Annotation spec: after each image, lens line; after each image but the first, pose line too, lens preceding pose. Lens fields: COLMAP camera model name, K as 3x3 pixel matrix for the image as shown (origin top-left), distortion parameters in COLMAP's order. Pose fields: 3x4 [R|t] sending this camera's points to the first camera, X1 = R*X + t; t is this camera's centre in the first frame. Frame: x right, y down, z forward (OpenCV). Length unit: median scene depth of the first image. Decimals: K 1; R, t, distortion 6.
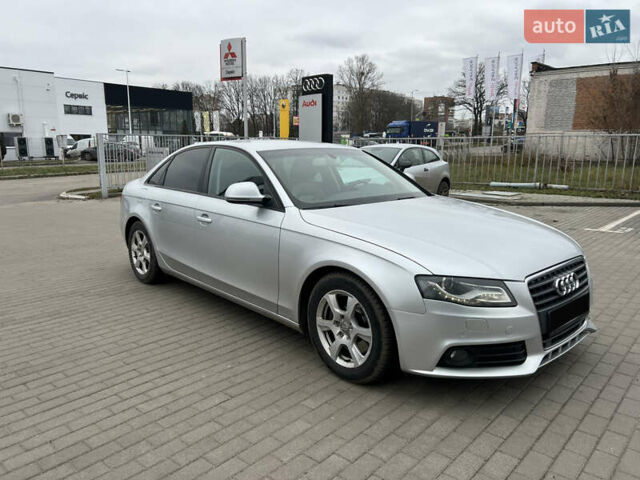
lens RADIAL K [[485.1, 0, 317.8], [0, 485.1, 239.1], [0, 0, 1]] dist [0.053168, -0.056047]
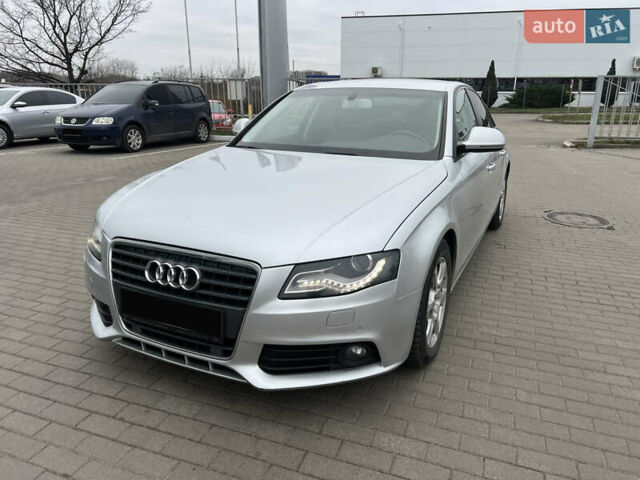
lens RADIAL K [[485.1, 0, 320.3], [0, 485.1, 242.7], [0, 0, 1]] dist [0.053168, -0.056047]
pose [[0.367714, 0.280911, -0.886496, 0.799033], [-0.182145, 0.956576, 0.227565, -0.104729], [0.911926, 0.077792, 0.402913, 0.593472]]
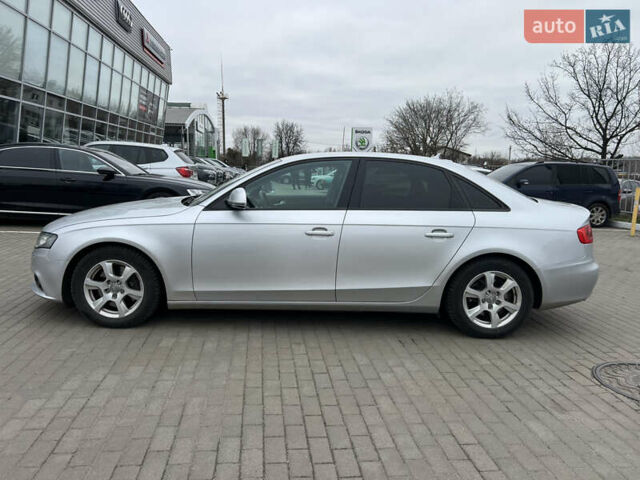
lens RADIAL K [[485.1, 0, 311.0], [0, 485.1, 246.6], [0, 0, 1]] dist [0.053168, -0.056047]
pose [[-0.672195, 0.106918, -0.732613, 0.761460], [-0.163638, 0.943591, 0.287851, -0.314813], [0.722064, 0.313375, -0.616781, 1.731741]]
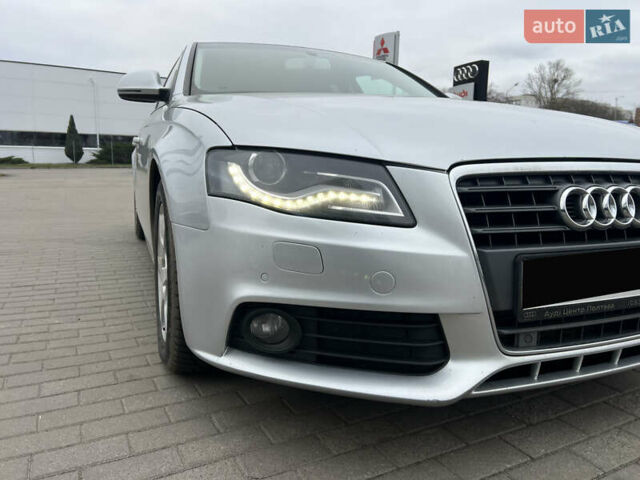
lens RADIAL K [[485.1, 0, 319.5], [0, 485.1, 239.1], [0, 0, 1]] dist [0.053168, -0.056047]
pose [[0.937829, 0.071227, -0.339710, 0.278471], [-0.082060, 0.996472, -0.017609, 0.095014], [0.337257, 0.044391, 0.940365, 0.351763]]
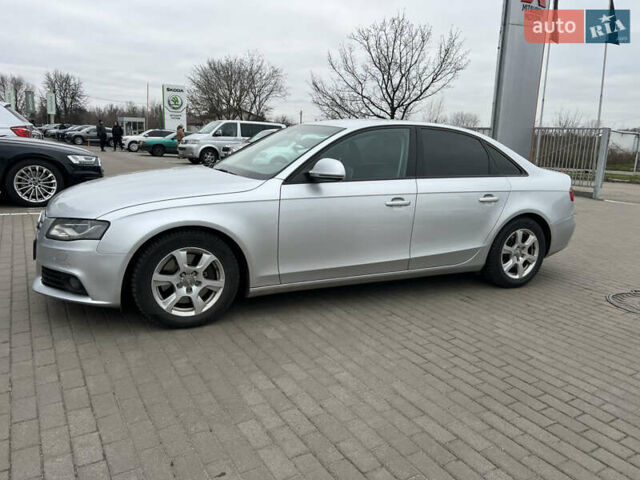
lens RADIAL K [[485.1, 0, 316.5], [0, 485.1, 242.5], [0, 0, 1]] dist [0.053168, -0.056047]
pose [[-0.296605, 0.197493, -0.934357, 0.975980], [-0.219171, 0.938193, 0.267878, -0.226427], [0.929510, 0.284237, -0.234988, 1.295756]]
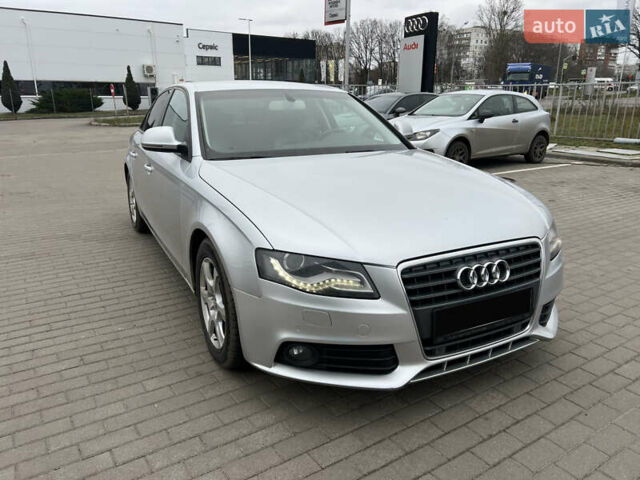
lens RADIAL K [[485.1, 0, 319.3], [0, 485.1, 242.0], [0, 0, 1]] dist [0.053168, -0.056047]
pose [[0.967126, 0.074066, -0.243271, 0.291508], [-0.049154, 0.993051, 0.106931, -0.014808], [0.249500, -0.091458, 0.964046, 0.157656]]
